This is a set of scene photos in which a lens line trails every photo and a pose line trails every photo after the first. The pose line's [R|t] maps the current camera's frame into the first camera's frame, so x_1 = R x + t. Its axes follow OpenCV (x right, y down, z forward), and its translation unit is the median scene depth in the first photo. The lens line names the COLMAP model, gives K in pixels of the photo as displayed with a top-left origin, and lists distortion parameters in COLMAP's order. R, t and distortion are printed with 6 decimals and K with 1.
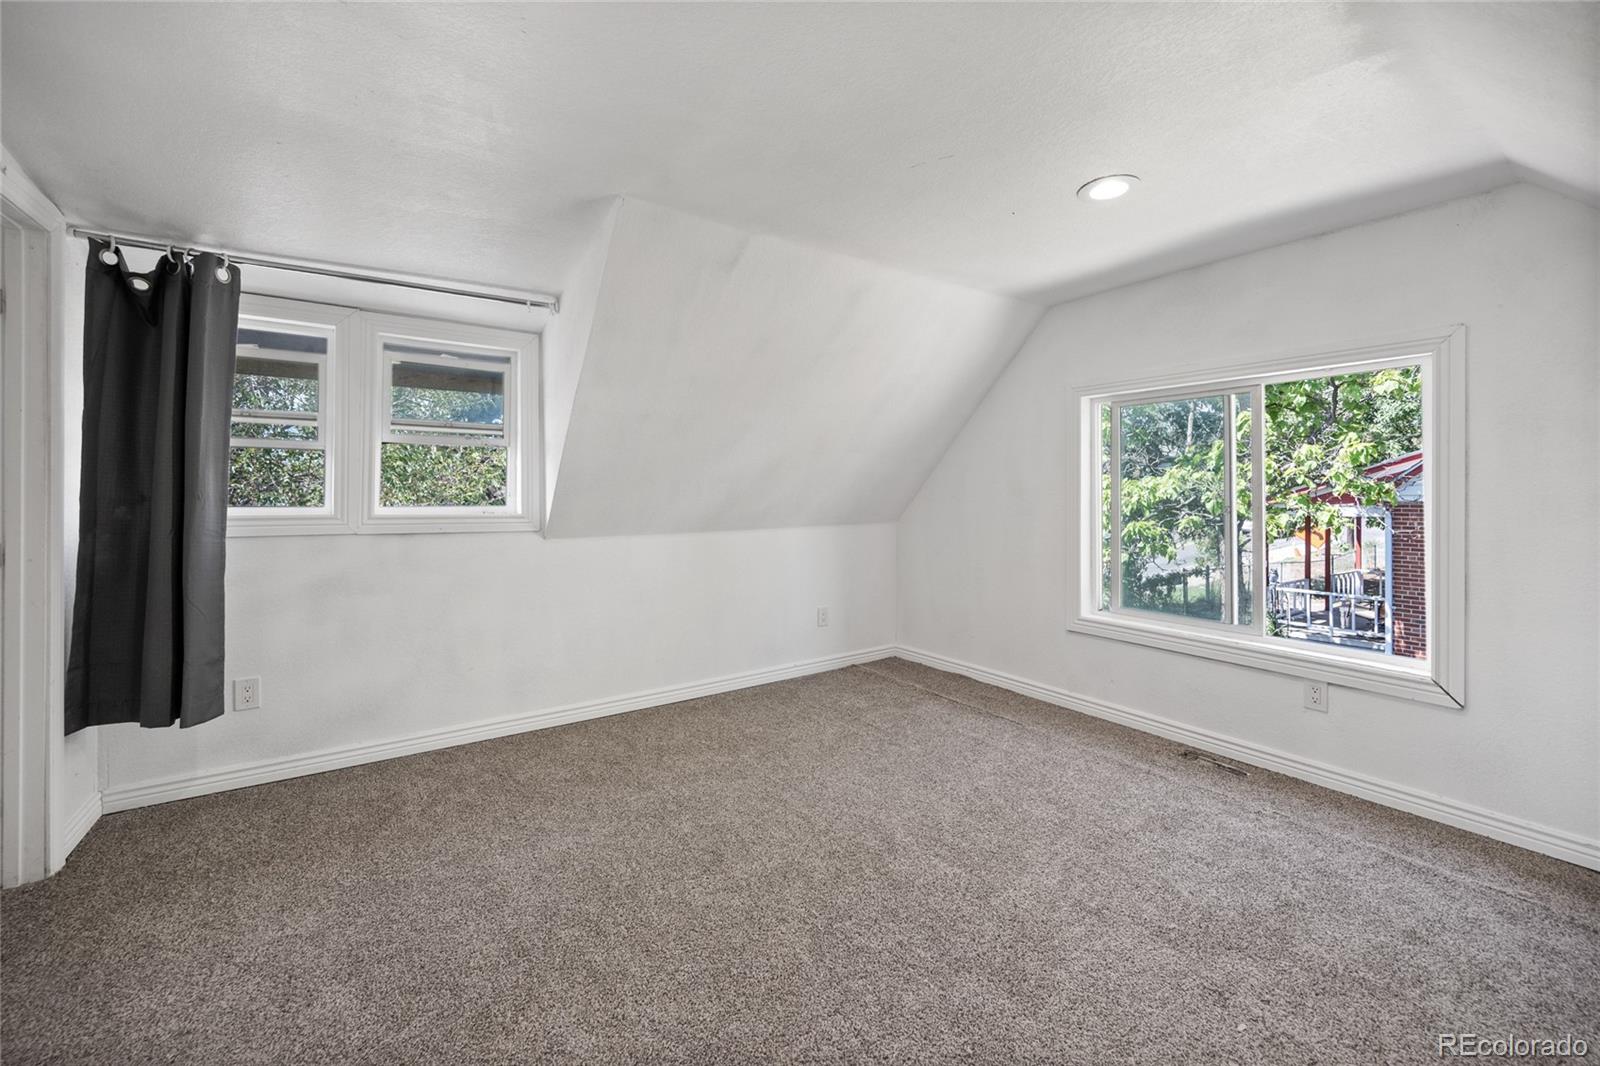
lens RADIAL K [[648.3, 0, 821.2], [0, 648.3, 492.4], [0, 0, 1]] dist [-0.001623, -0.000270]
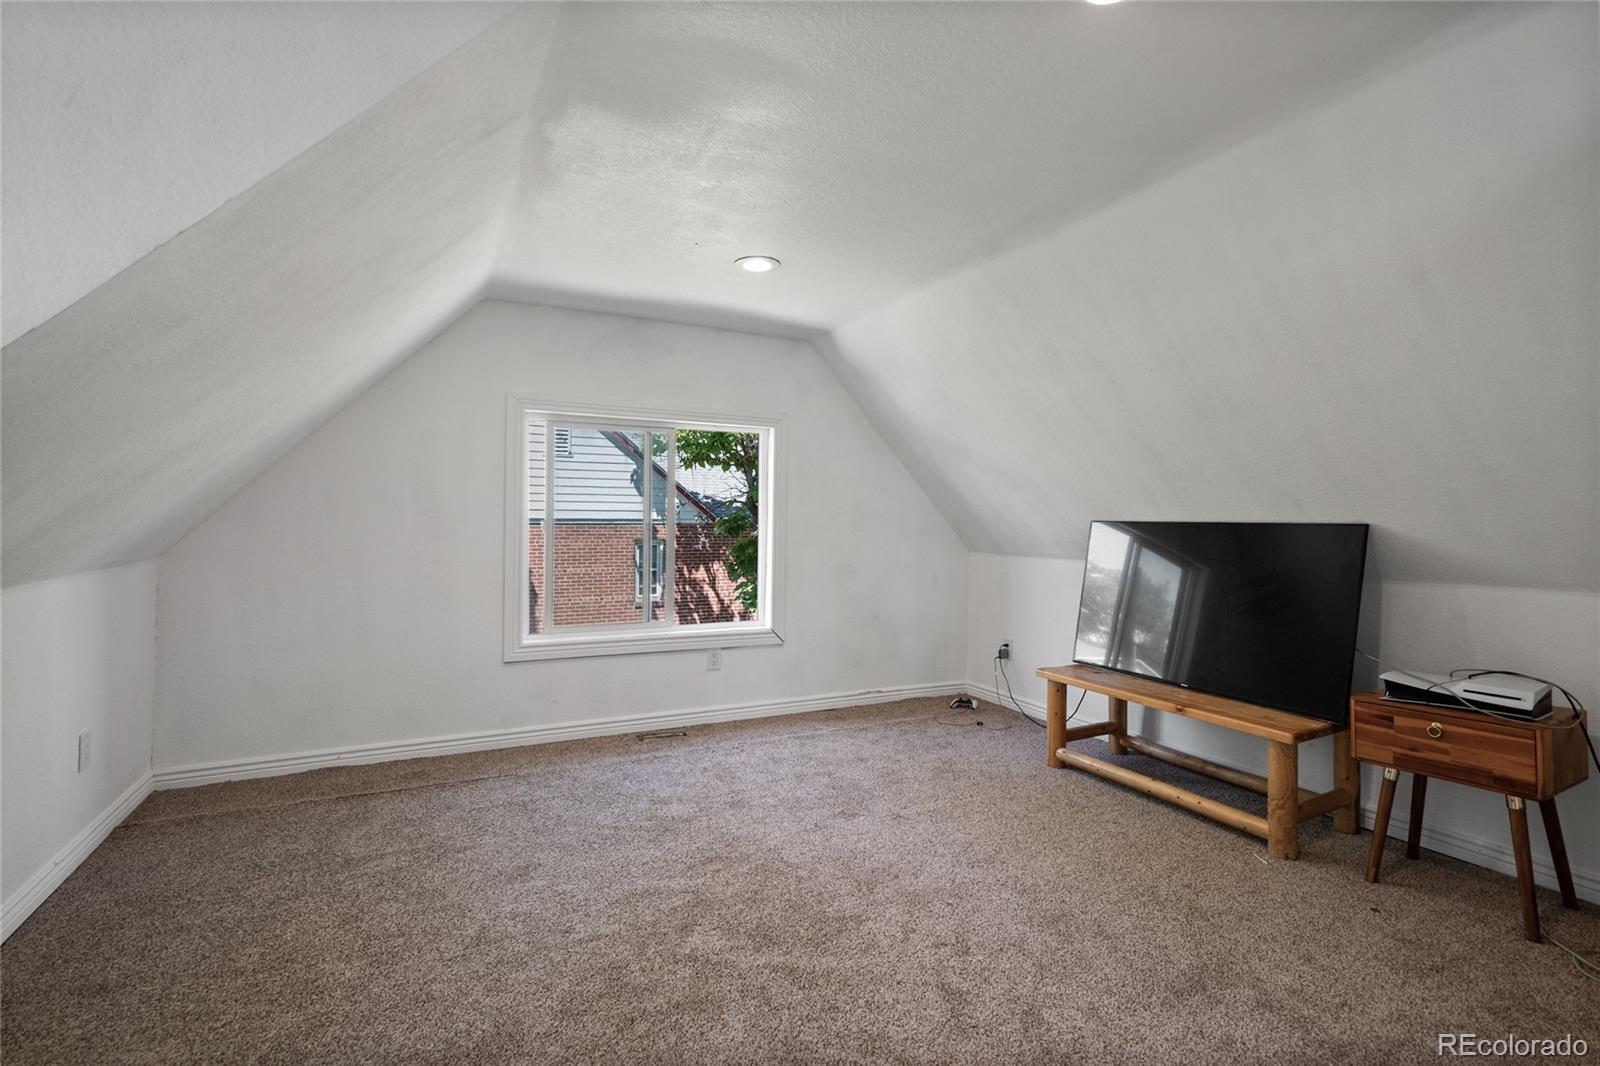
lens RADIAL K [[717.4, 0, 798.6], [0, 717.4, 530.0], [0, 0, 1]] dist [-0.009676, 0.003647]
pose [[0.162438, -0.013174, 0.986631, -0.746052], [-0.007646, 0.999864, 0.014610, 0.011730], [-0.986689, -0.009917, 0.162315, 0.590202]]
